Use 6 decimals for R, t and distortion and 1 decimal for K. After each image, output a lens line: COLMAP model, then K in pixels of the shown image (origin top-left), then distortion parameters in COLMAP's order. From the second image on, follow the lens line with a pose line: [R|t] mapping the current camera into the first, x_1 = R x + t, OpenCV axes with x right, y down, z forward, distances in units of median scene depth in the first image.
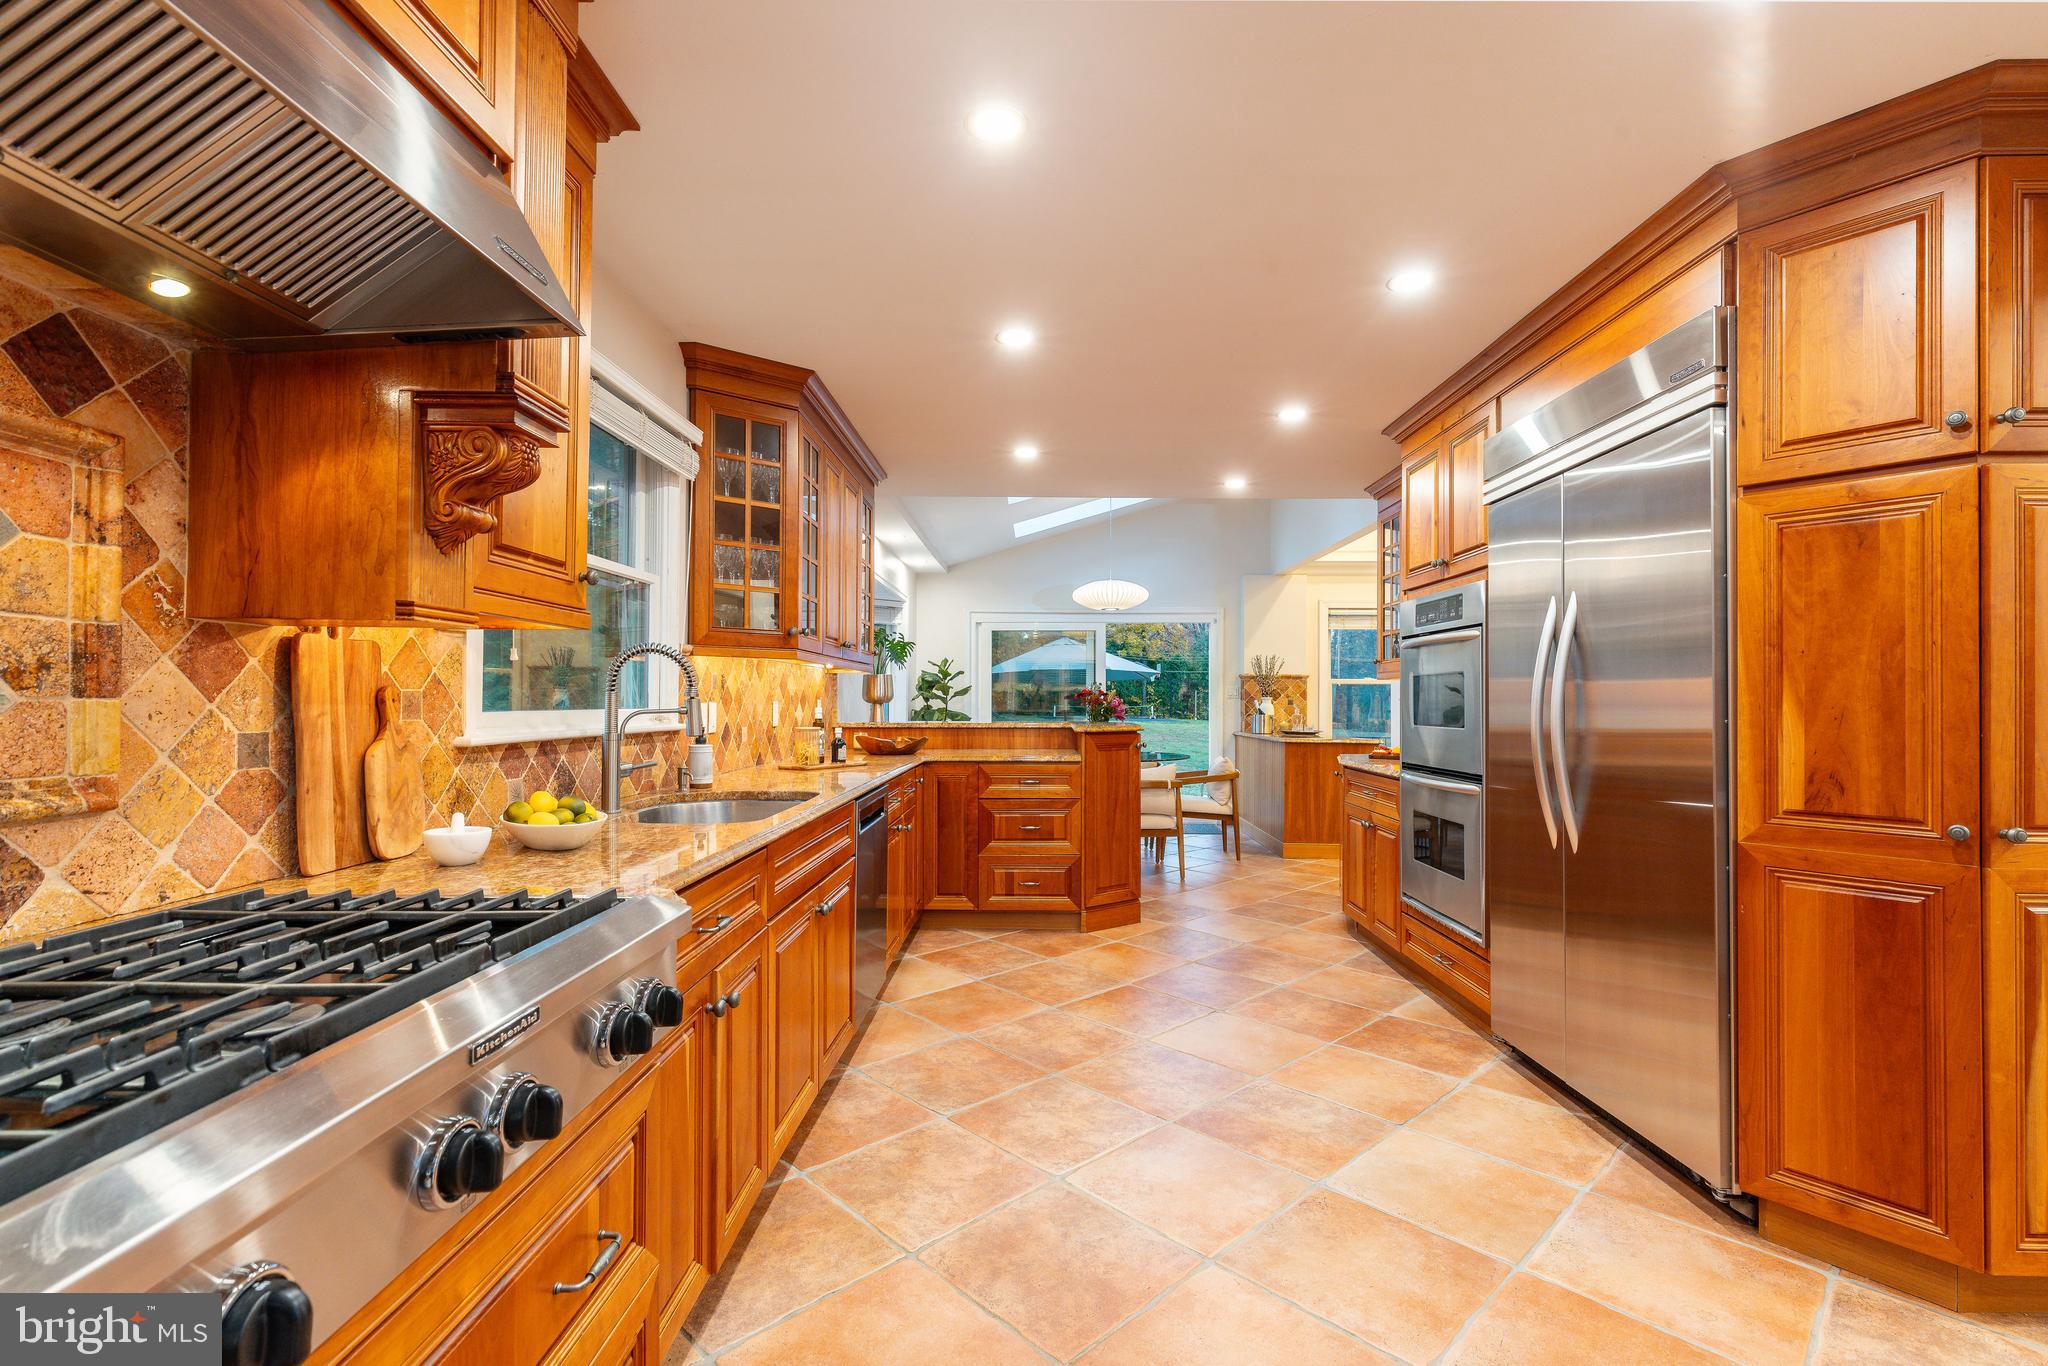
lens RADIAL K [[915.5, 0, 1017.5], [0, 915.5, 691.1], [0, 0, 1]] dist [0.001602, -0.000150]
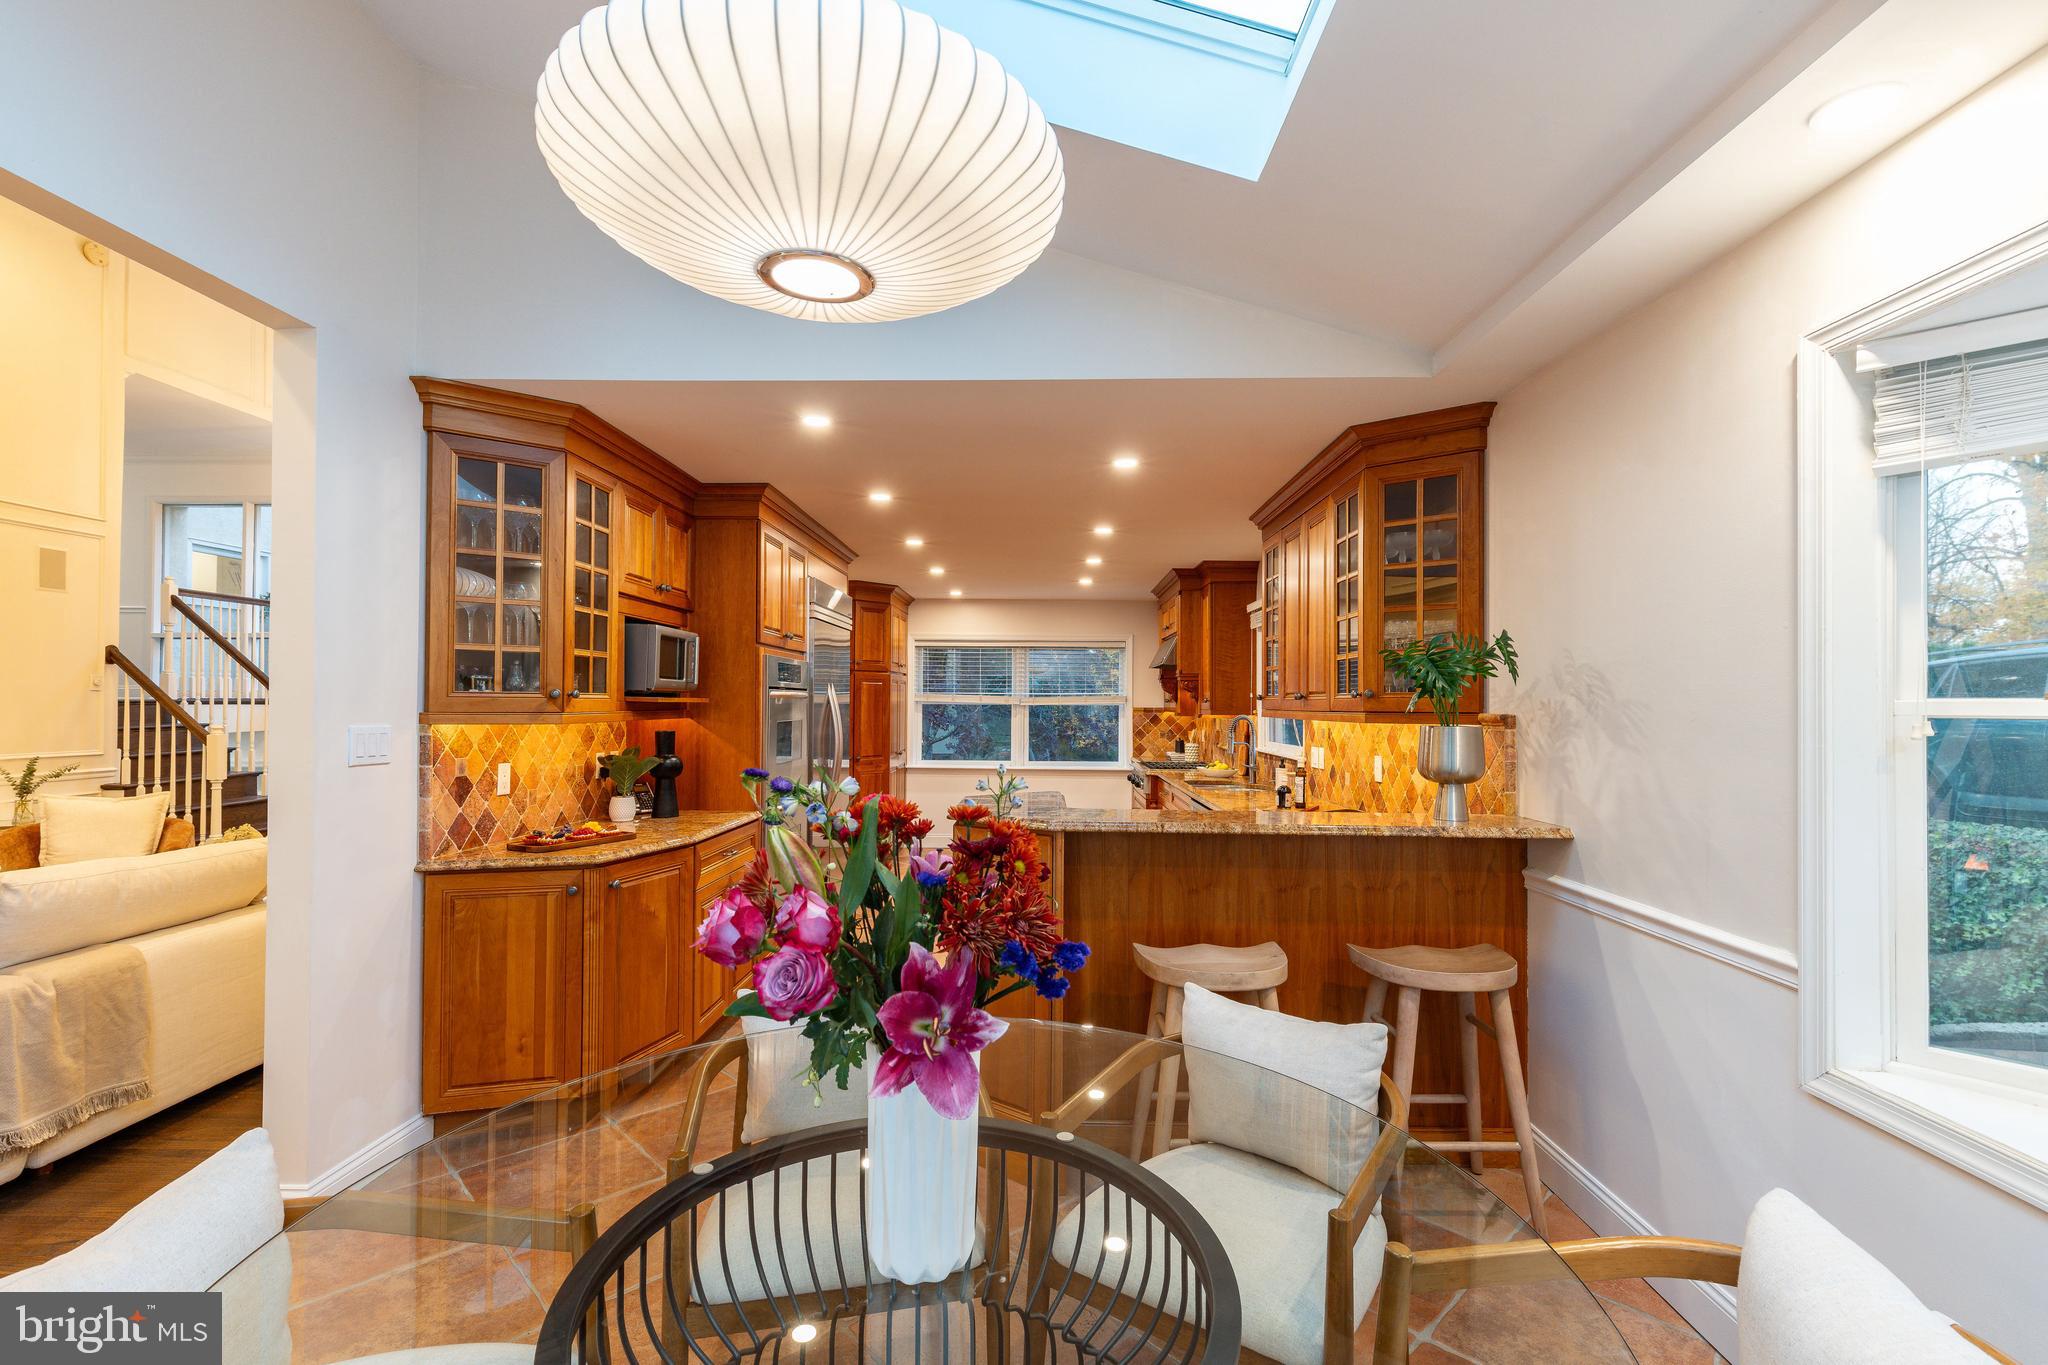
lens RADIAL K [[915.5, 0, 1022.7], [0, 915.5, 699.4], [0, 0, 1]] dist [0.001602, -0.000150]
pose [[-0.999894, -0.010367, -0.010236, 0.190053], [-0.010223, 0.999850, -0.014014, -0.048892], [0.010380, -0.013908, -0.999849, 3.124040]]
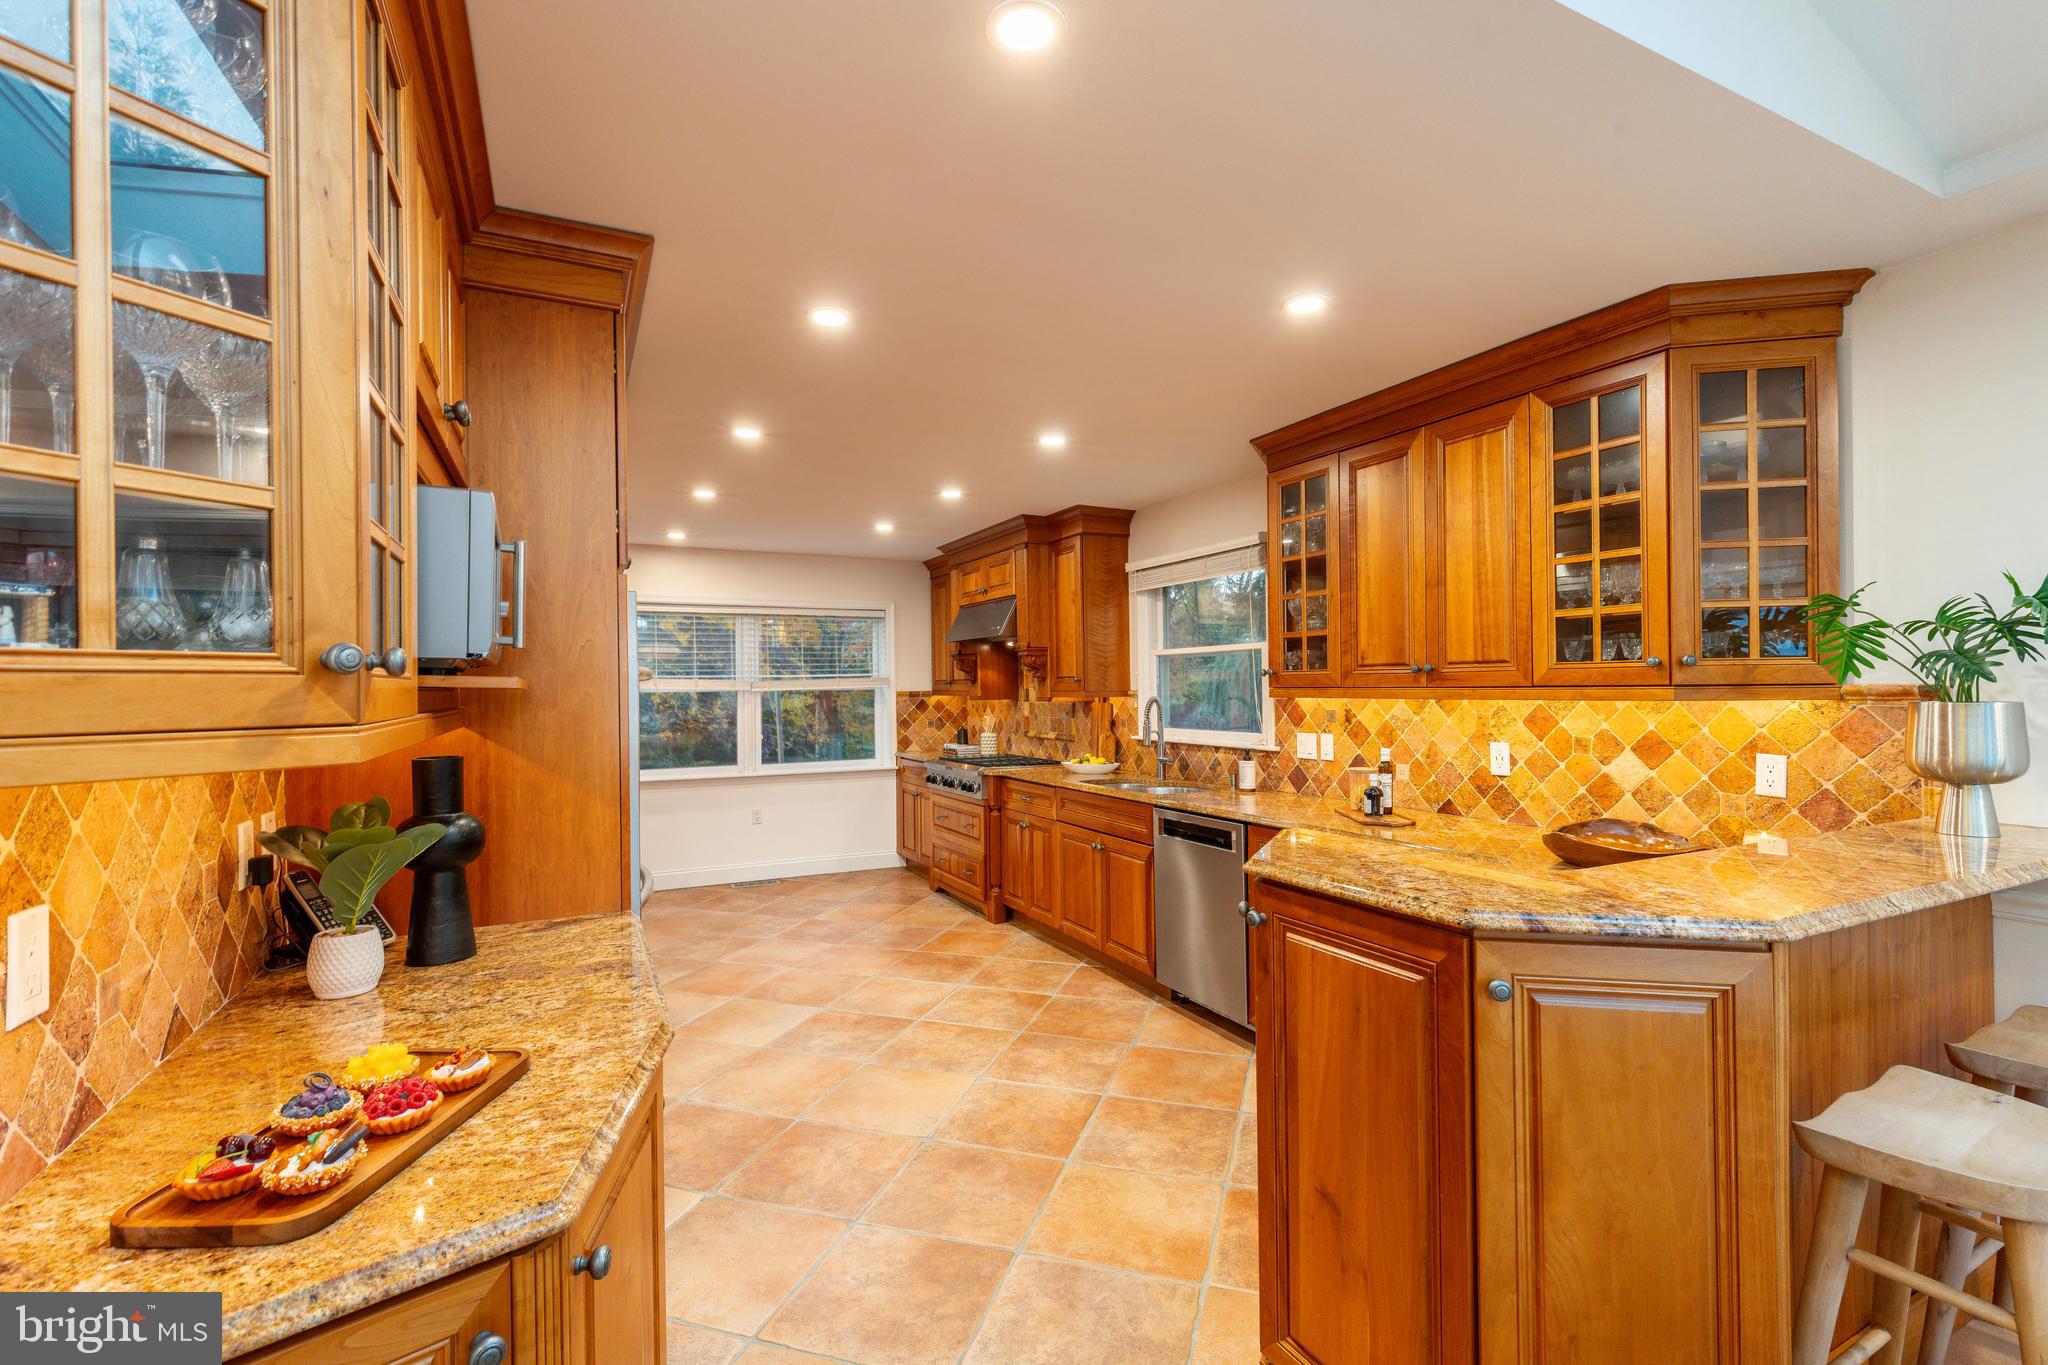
lens RADIAL K [[915.5, 0, 1027.1], [0, 915.5, 691.2], [0, 0, 1]] dist [0.001602, -0.000150]
pose [[-0.879956, 0.006651, -0.475008, 0.706229], [0.010737, 0.999925, -0.005889, -0.050413], [0.474933, -0.010282, -0.879962, 2.370328]]
